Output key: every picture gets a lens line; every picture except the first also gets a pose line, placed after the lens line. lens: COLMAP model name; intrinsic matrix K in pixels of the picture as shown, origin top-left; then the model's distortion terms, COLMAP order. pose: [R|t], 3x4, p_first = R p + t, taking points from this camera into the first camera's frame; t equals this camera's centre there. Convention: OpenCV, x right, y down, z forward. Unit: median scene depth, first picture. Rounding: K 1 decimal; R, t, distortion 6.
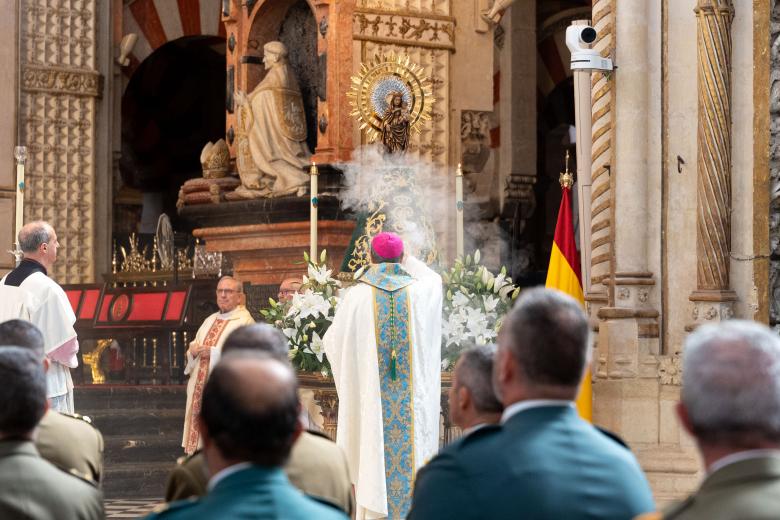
lens RADIAL K [[2561.4, 0, 390.0], [0, 2561.4, 260.0], [0, 0, 1]] dist [-0.099143, 2.902281]
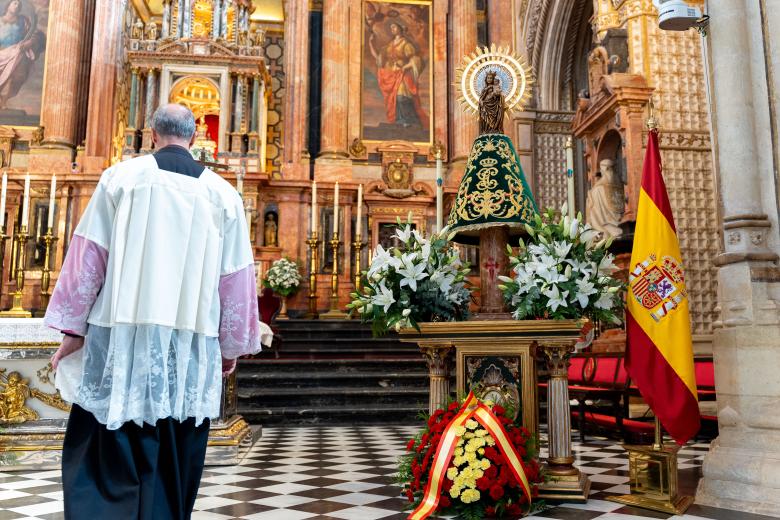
lens RADIAL K [[730.2, 0, 436.4], [0, 730.2, 242.0], [0, 0, 1]] dist [0.001776, -0.010847]
pose [[0.870749, -0.090173, -0.483390, 0.092707], [0.028598, 0.990665, -0.133286, 0.035239], [0.490896, 0.102235, 0.865199, 0.519125]]
